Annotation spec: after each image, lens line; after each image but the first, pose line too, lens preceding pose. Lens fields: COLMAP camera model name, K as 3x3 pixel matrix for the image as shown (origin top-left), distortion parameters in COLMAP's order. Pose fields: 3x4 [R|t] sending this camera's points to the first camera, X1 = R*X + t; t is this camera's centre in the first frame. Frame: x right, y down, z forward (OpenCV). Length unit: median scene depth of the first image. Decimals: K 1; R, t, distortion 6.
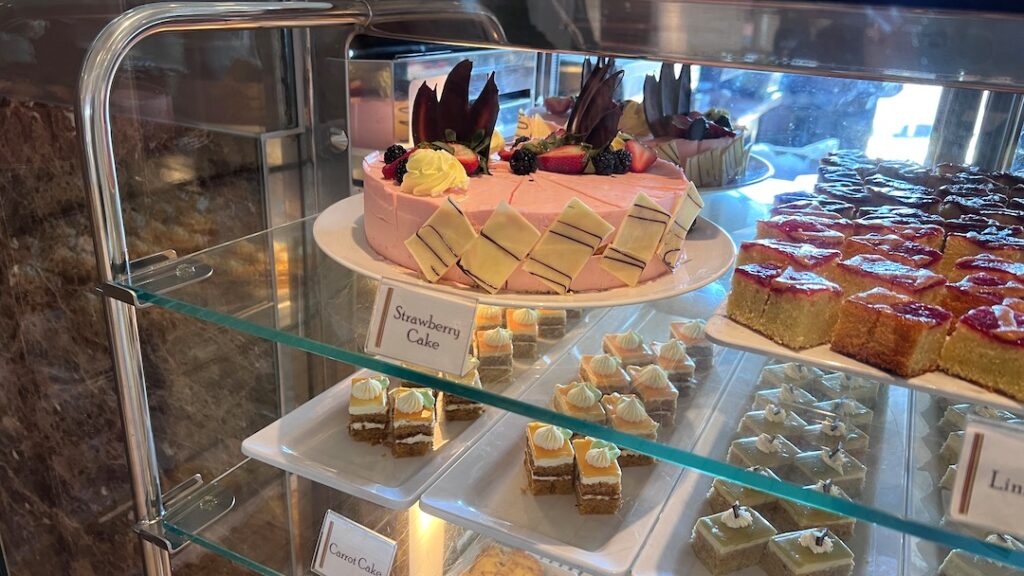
lens RADIAL K [[774.4, 0, 513.4], [0, 774.4, 283.5], [0, 0, 1]] dist [0.004650, -0.005738]
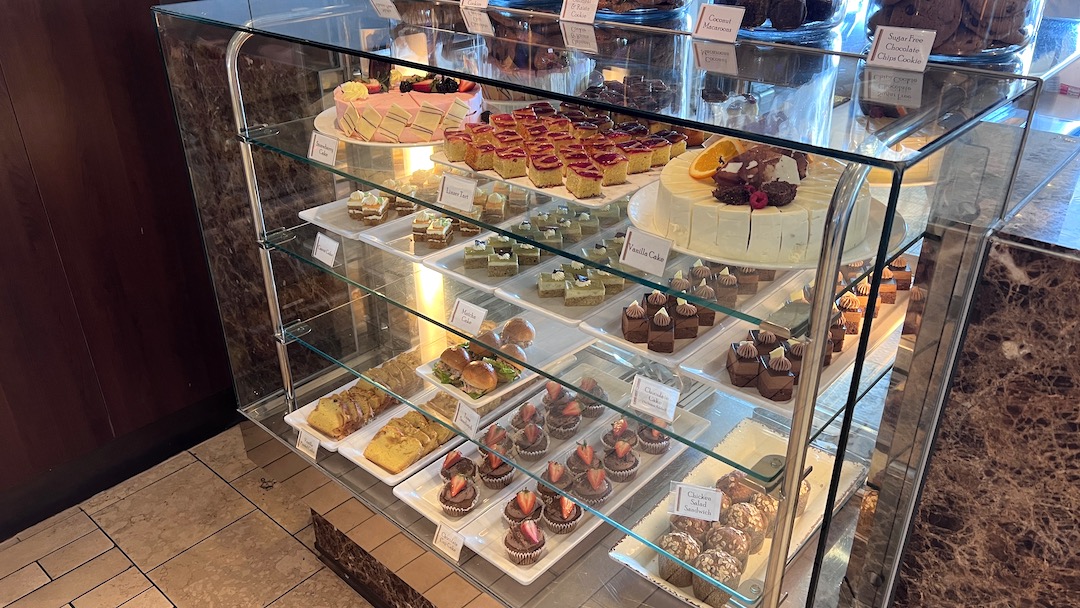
lens RADIAL K [[816.7, 0, 540.6], [0, 816.7, 308.4], [0, 0, 1]] dist [0.004650, -0.005738]
pose [[0.964128, 0.078064, -0.253701, 1.016342], [-0.046279, 0.990574, 0.128927, 0.150250], [0.261374, -0.112561, 0.958652, -1.203831]]
